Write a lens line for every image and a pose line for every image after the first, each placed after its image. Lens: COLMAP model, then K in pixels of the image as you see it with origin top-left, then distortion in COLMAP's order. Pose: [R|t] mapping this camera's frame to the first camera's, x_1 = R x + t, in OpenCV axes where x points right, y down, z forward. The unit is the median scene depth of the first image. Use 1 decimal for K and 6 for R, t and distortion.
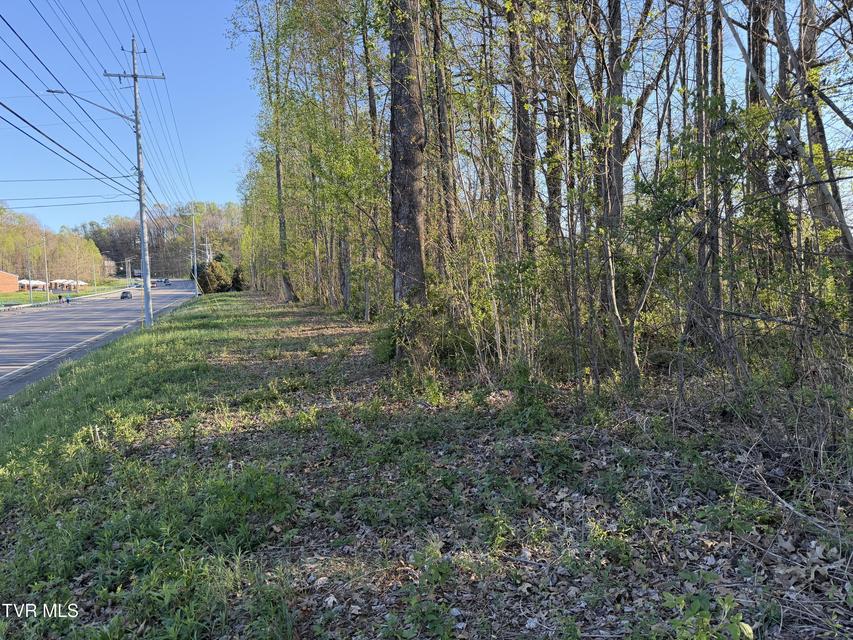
lens RADIAL K [[604.3, 0, 435.2], [0, 604.3, 320.6], [0, 0, 1]] dist [0.055621, -0.063446]
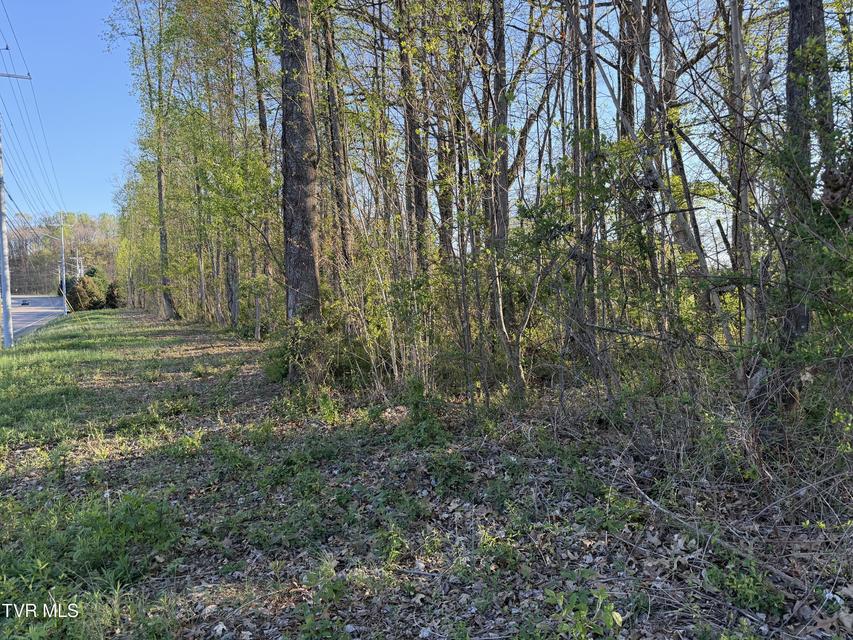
lens RADIAL K [[604.3, 0, 431.6], [0, 604.3, 319.2], [0, 0, 1]] dist [0.055621, -0.063446]
pose [[0.985992, -0.003666, 0.166750, 0.000052], [0.008744, 0.999520, -0.029731, 0.000098], [-0.166561, 0.030773, 0.985551, -0.011279]]
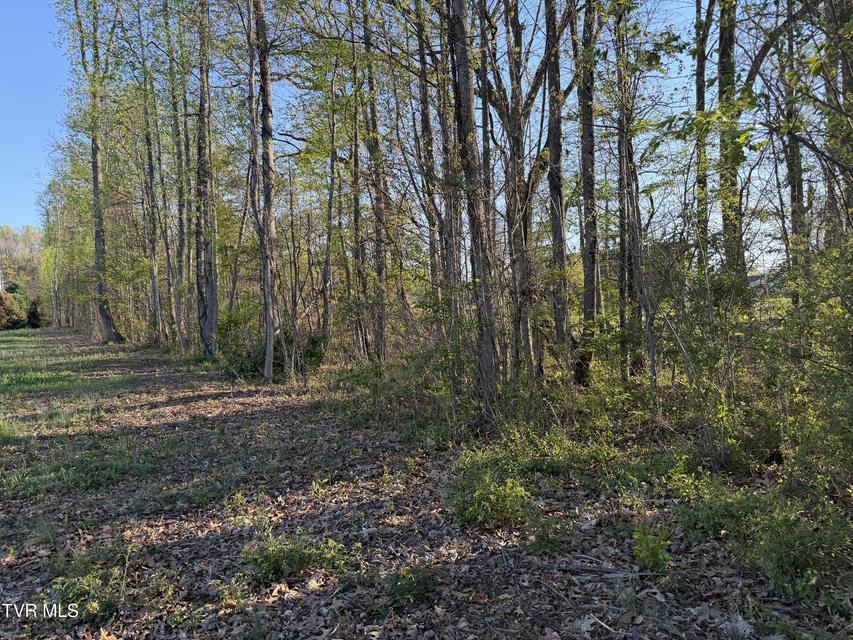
lens RADIAL K [[604.3, 0, 437.0], [0, 604.3, 322.7], [0, 0, 1]] dist [0.055621, -0.063446]
pose [[0.965334, -0.006563, 0.260935, -0.746636], [0.020419, 0.998519, -0.050429, -0.130994], [-0.260218, 0.054009, 0.964038, 2.717389]]
